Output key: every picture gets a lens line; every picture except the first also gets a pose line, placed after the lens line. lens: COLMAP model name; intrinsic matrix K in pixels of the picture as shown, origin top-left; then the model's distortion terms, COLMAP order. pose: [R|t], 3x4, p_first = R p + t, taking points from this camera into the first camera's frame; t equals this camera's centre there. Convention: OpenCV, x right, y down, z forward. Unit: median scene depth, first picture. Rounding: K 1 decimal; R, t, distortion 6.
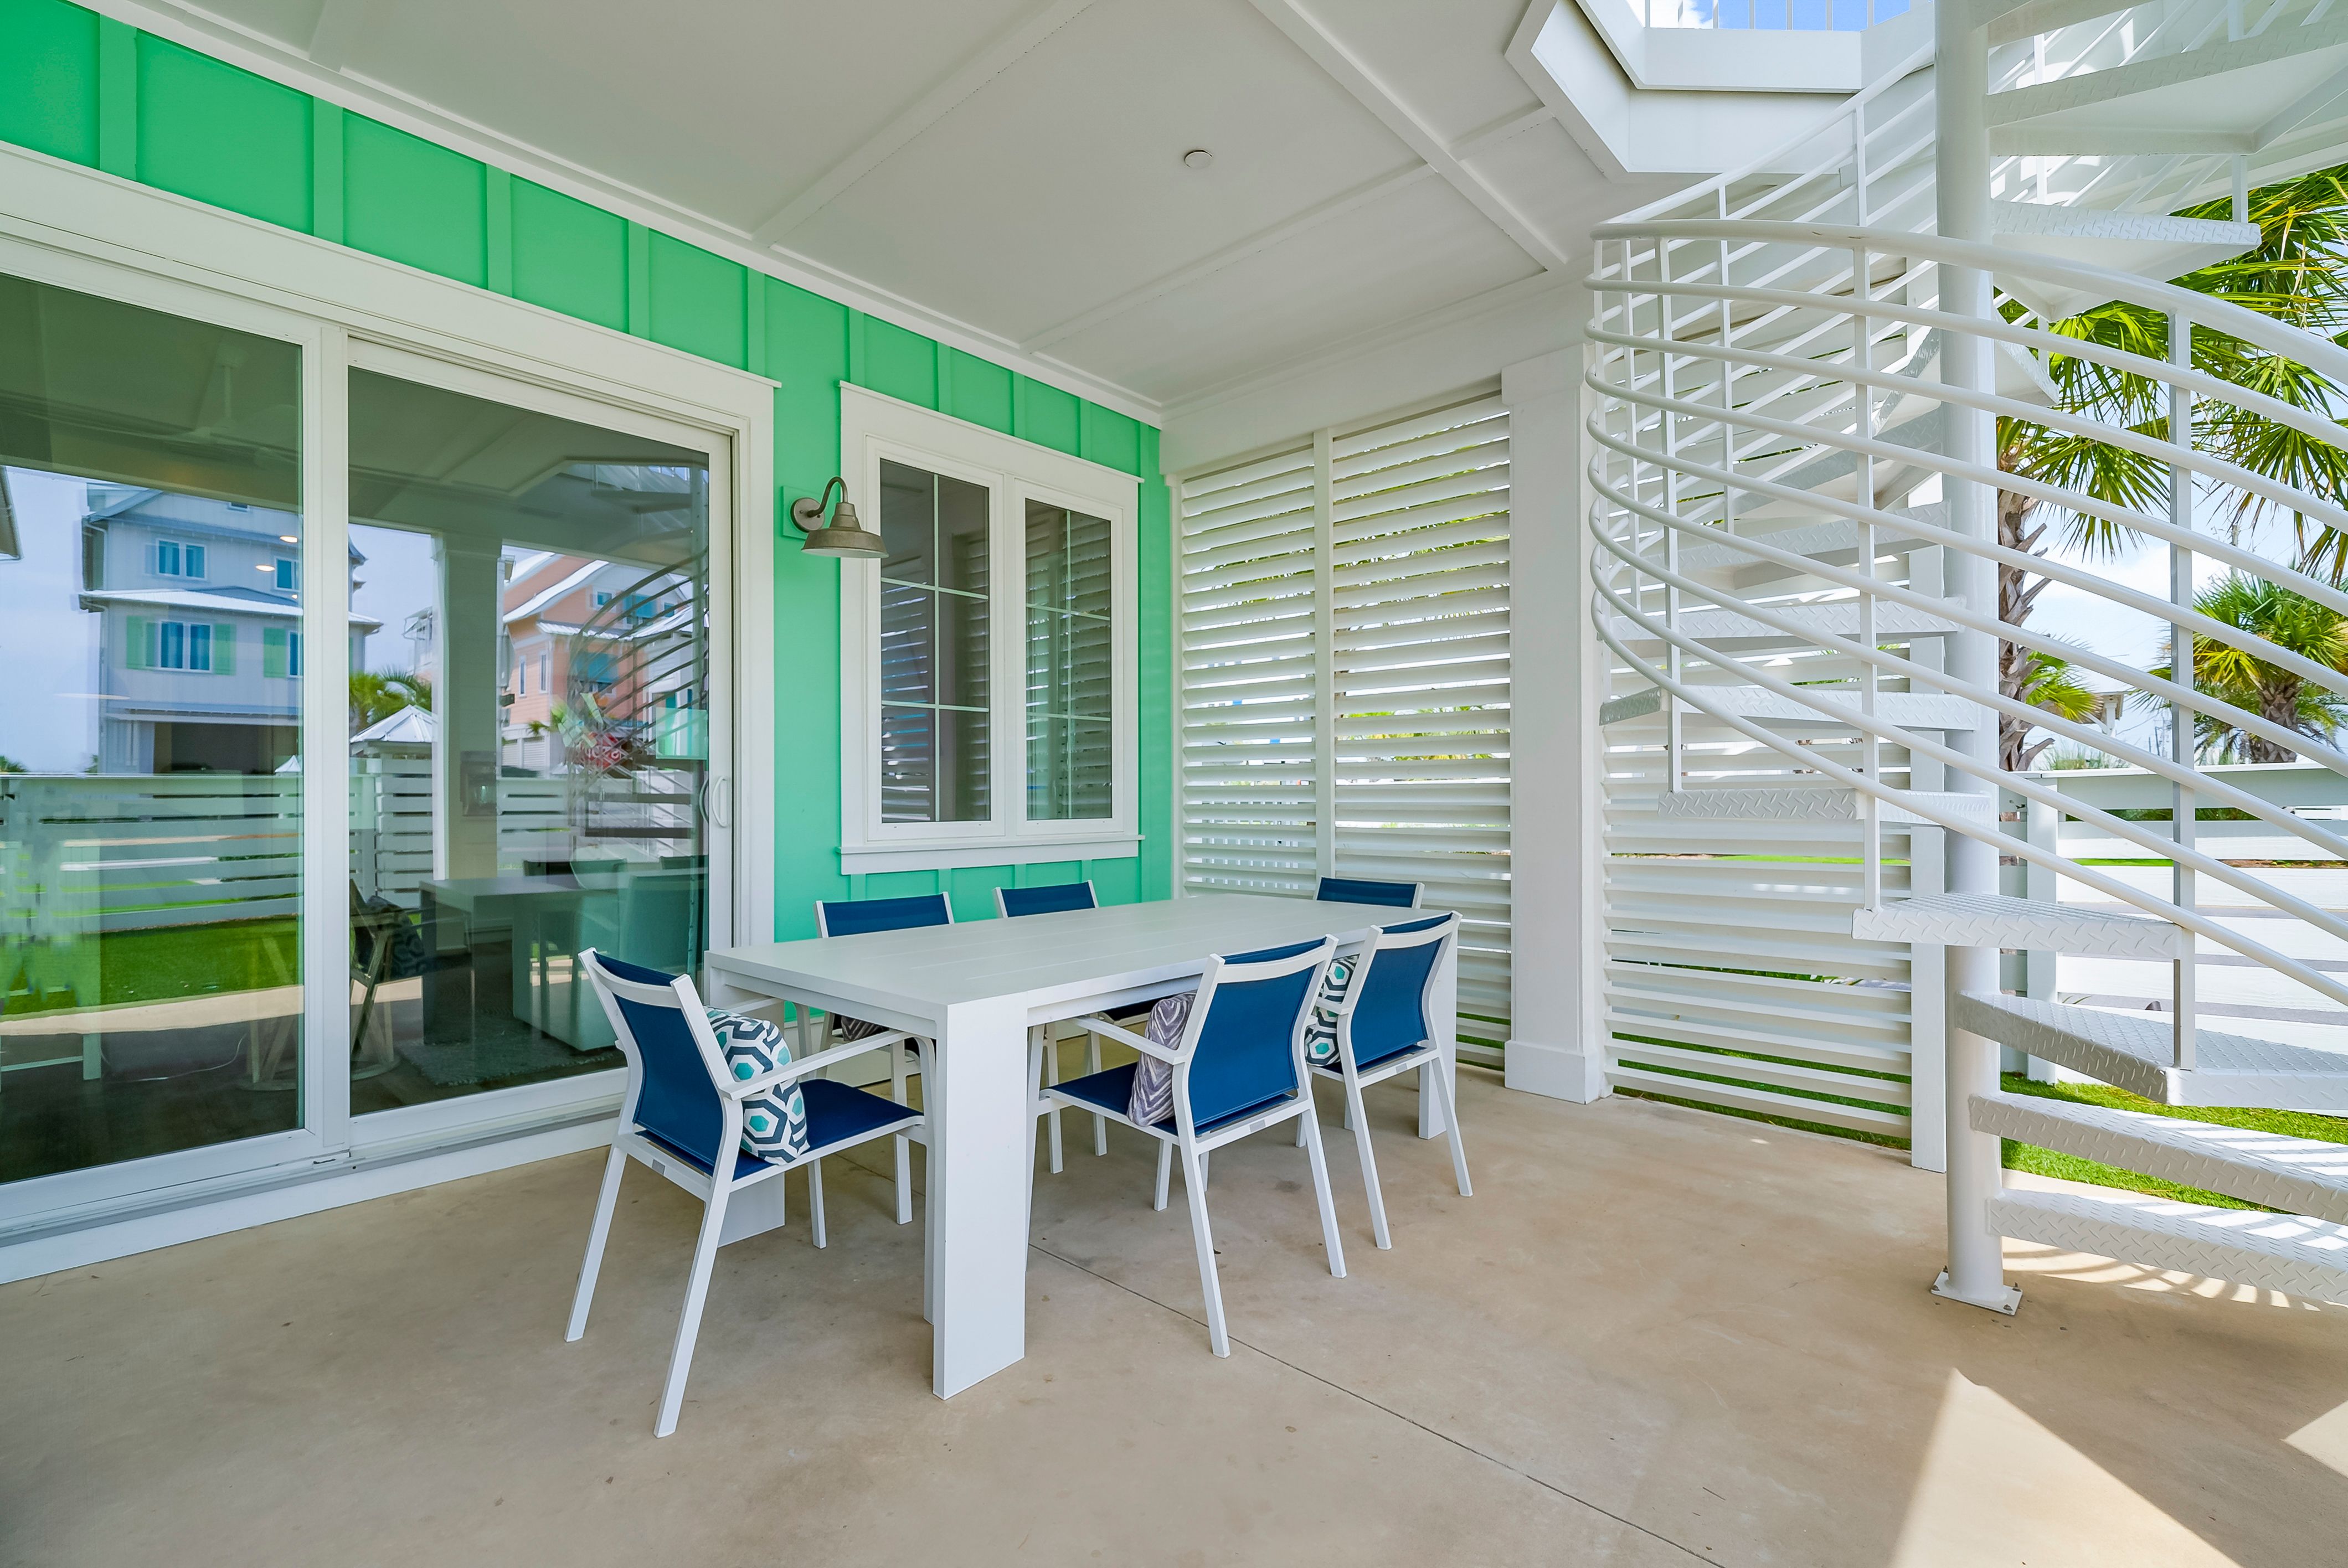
lens RADIAL K [[1032.9, 0, 1171.4], [0, 1032.9, 802.6], [0, 0, 1]] dist [0.003127, -0.000840]
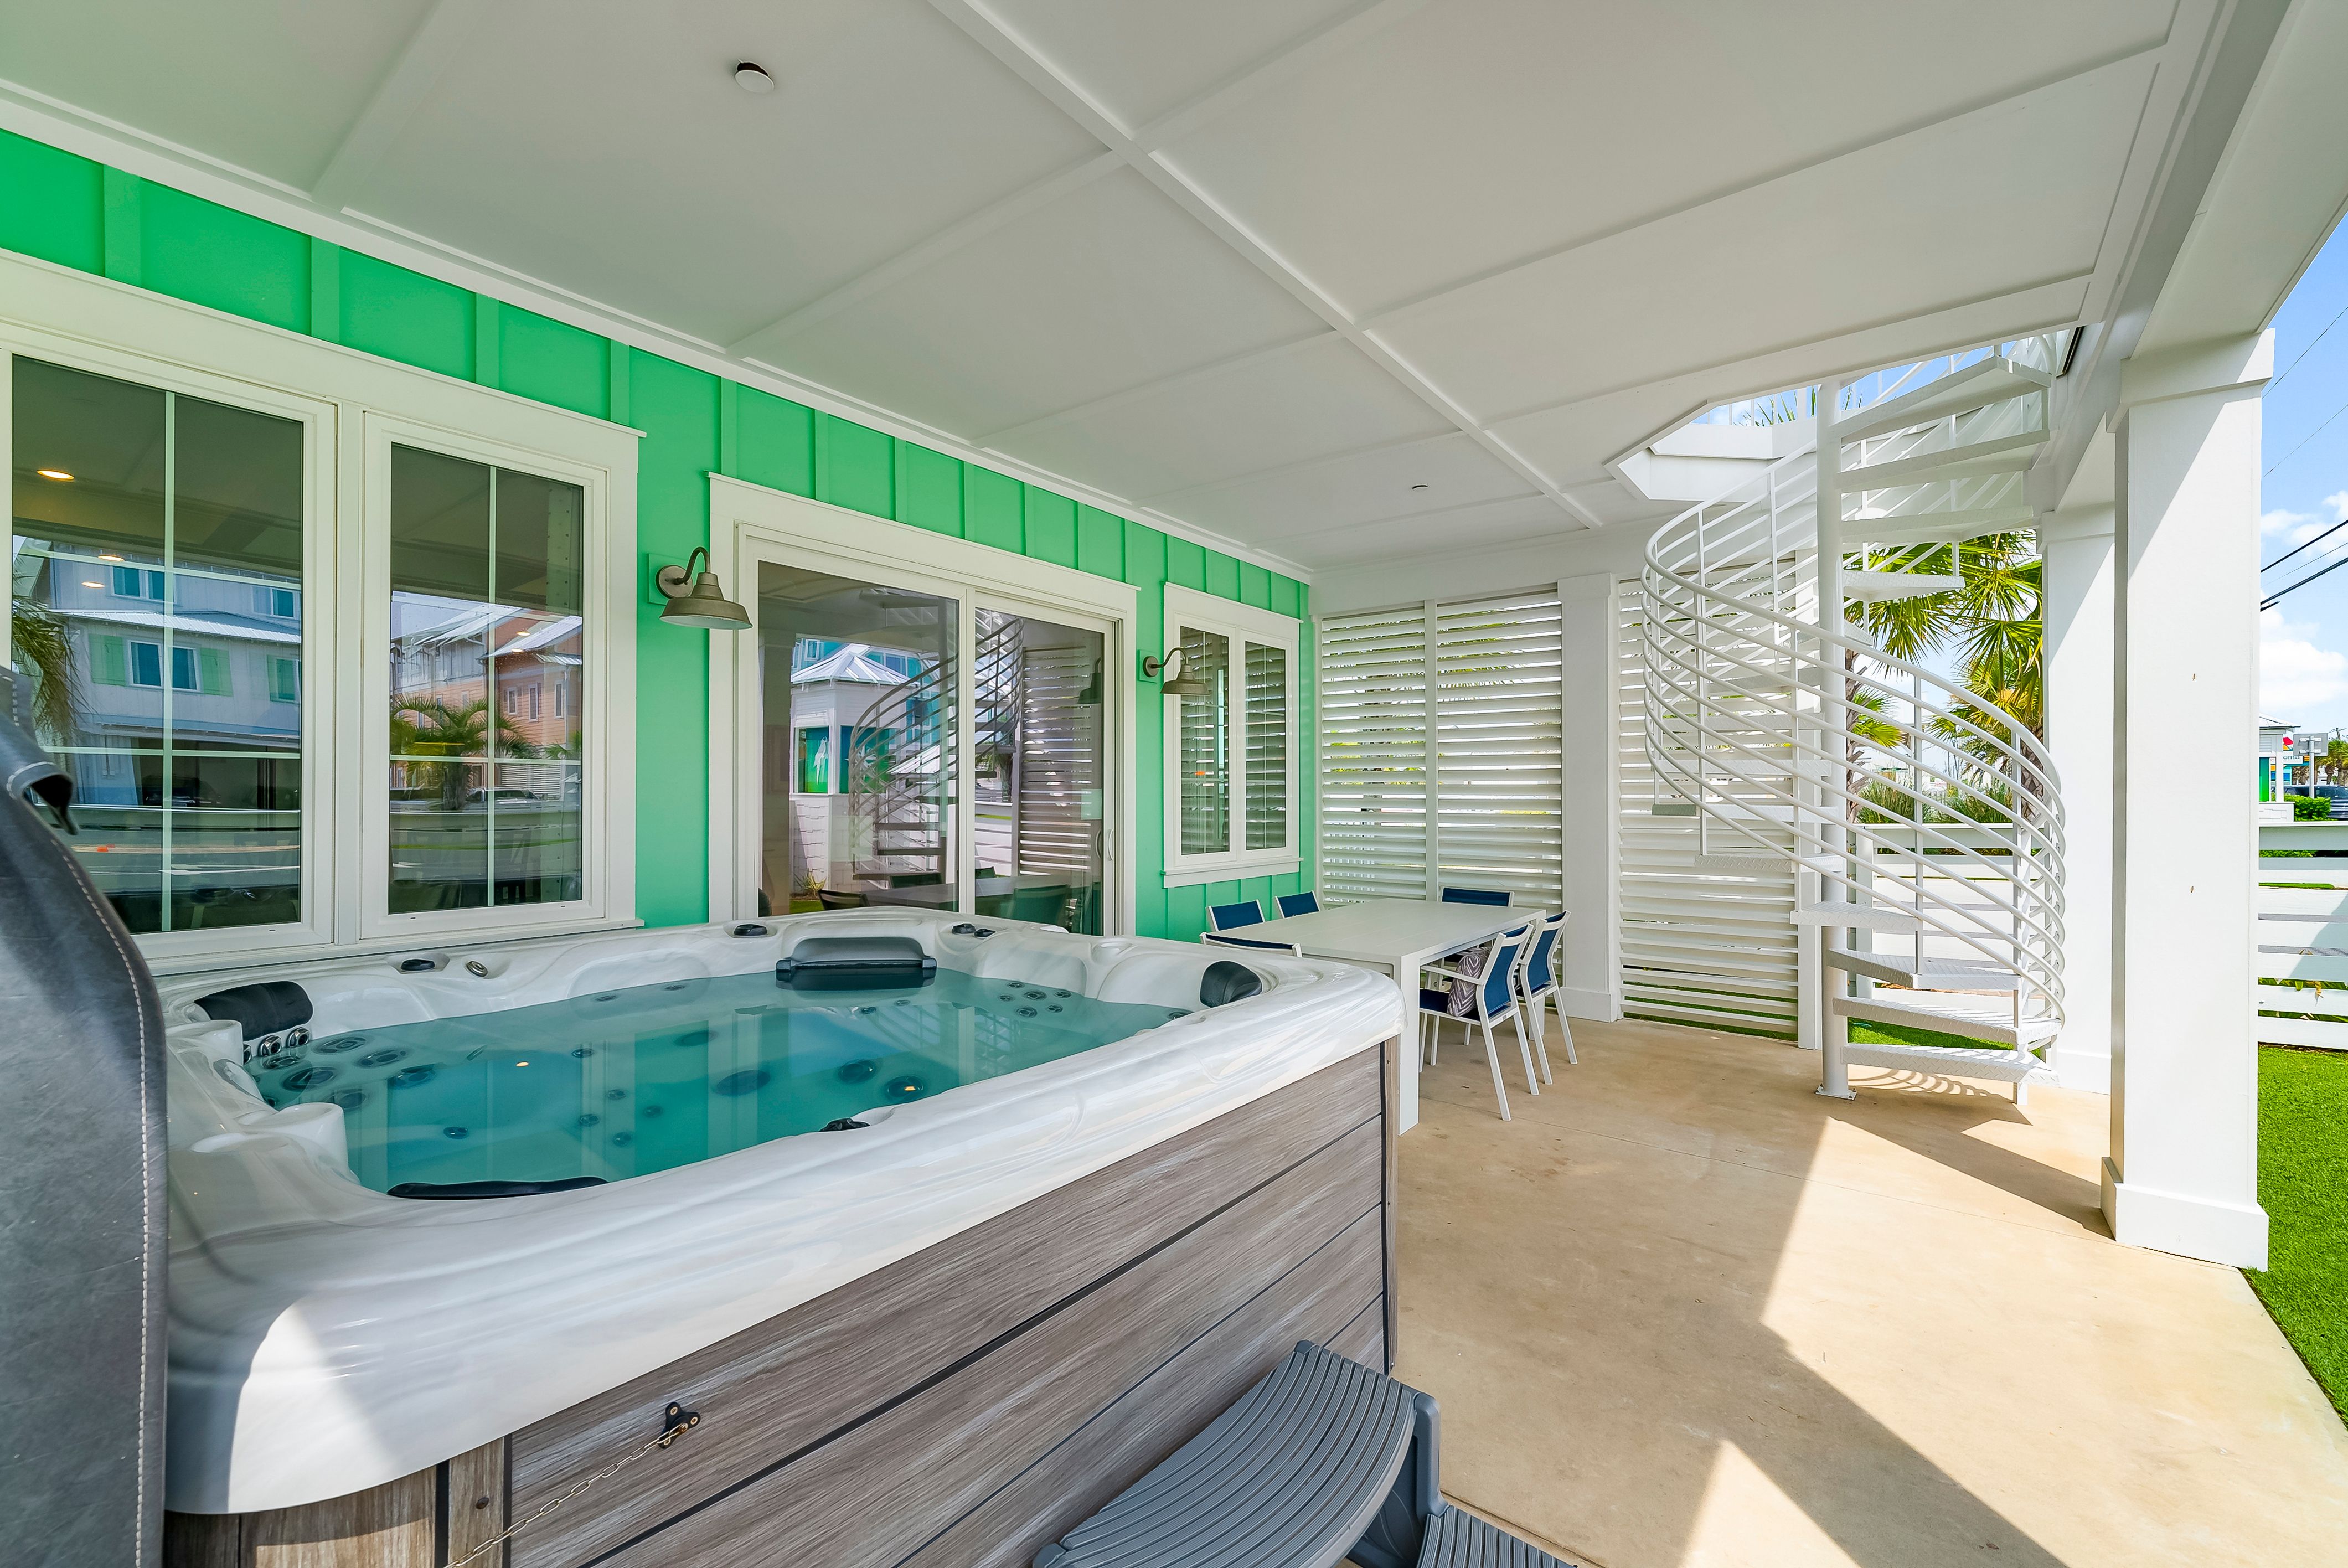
lens RADIAL K [[969.6, 0, 1165.7], [0, 969.6, 795.9], [0, 0, 1]] dist [-0.001636, 0.000491]
pose [[0.997136, 0.003835, 0.075526, -0.477556], [-0.003592, 0.999988, -0.003348, -0.075761], [-0.075538, 0.003067, 0.997138, -0.562510]]
